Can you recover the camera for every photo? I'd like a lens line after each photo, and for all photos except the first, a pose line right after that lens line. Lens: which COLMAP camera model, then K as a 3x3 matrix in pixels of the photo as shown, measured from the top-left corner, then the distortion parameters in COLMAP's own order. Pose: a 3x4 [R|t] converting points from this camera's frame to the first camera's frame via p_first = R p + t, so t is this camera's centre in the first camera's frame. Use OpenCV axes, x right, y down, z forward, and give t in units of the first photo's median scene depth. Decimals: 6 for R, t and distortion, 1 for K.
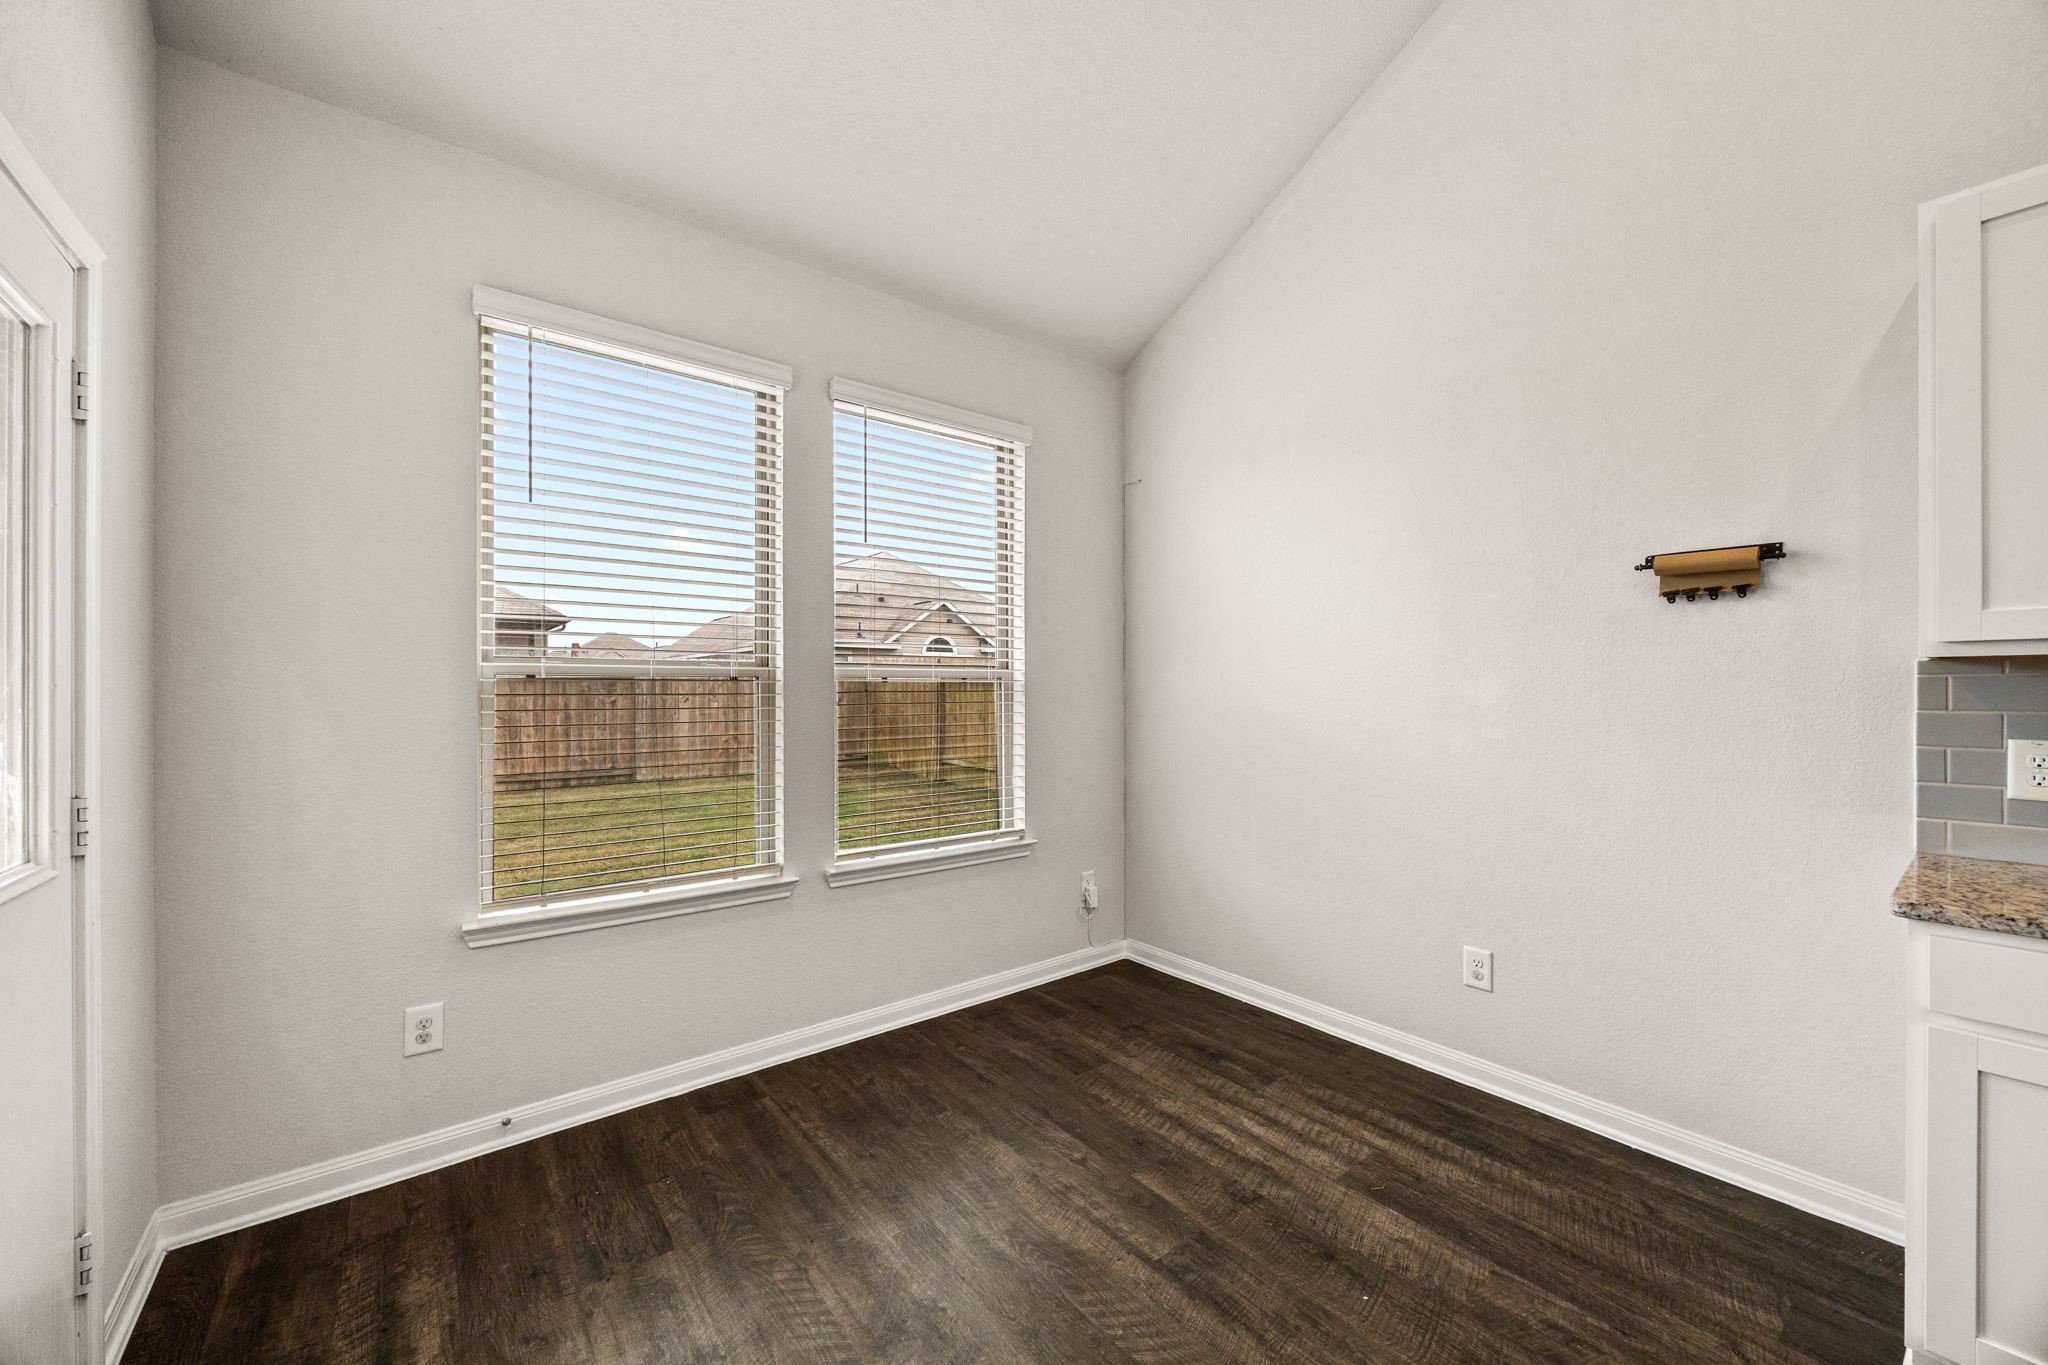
lens RADIAL K [[783.0, 0, 1037.5], [0, 783.0, 687.2], [0, 0, 1]] dist [-0.001948, -0.000456]
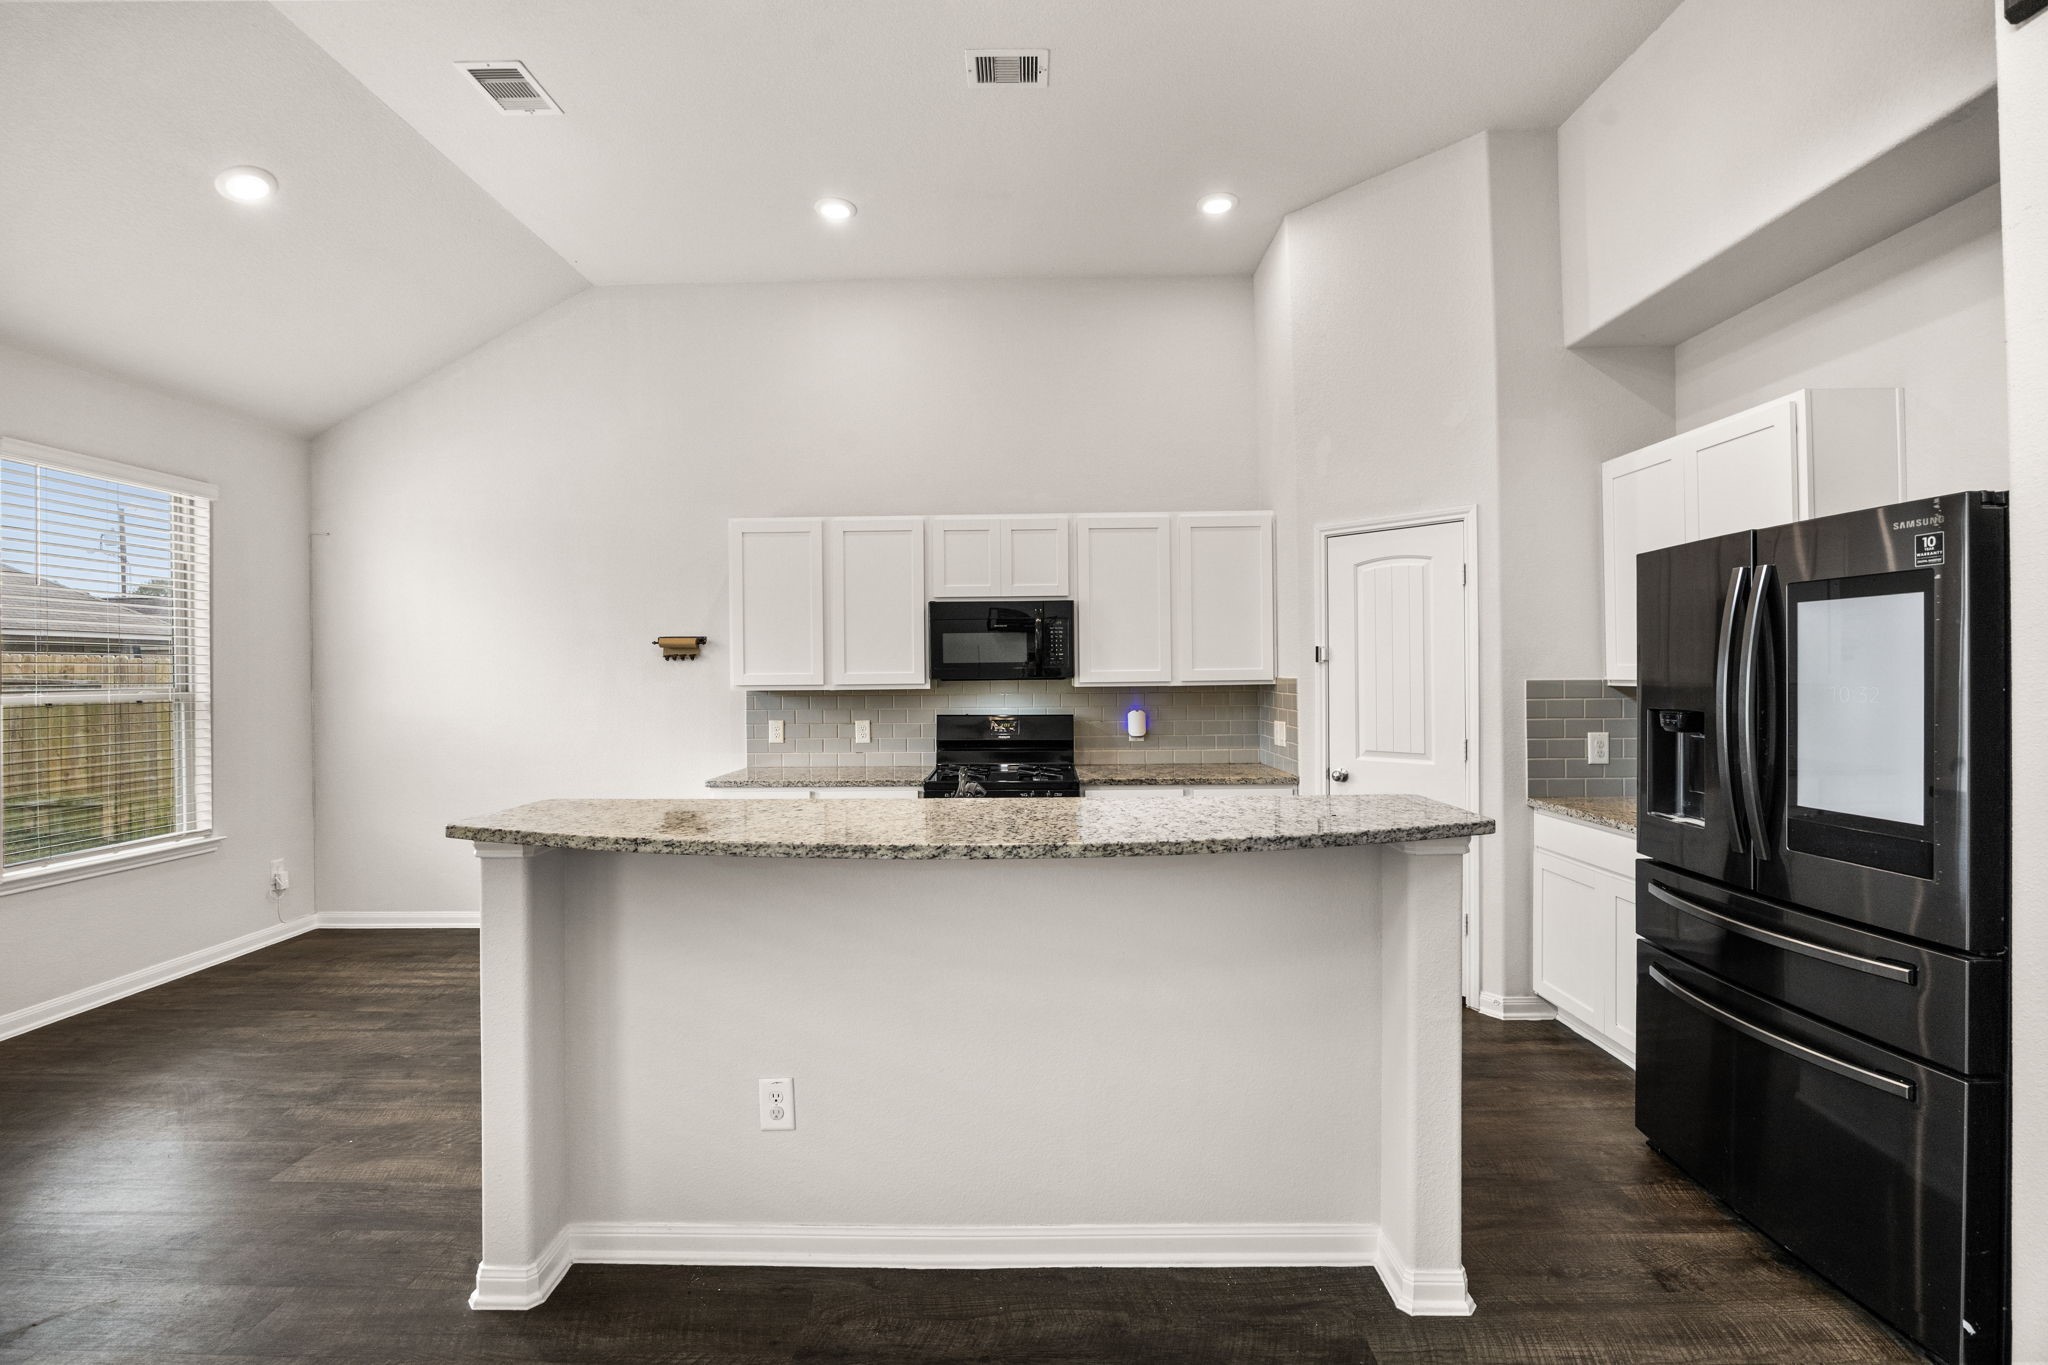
lens RADIAL K [[845.2, 0, 1027.7], [0, 845.2, 677.9], [0, 0, 1]] dist [-0.017356, 0.000326]
pose [[0.639301, -0.010929, 0.768879, -0.231405], [0.005683, 0.999939, 0.009487, -0.058520], [-0.768936, -0.001695, 0.639324, -0.892327]]
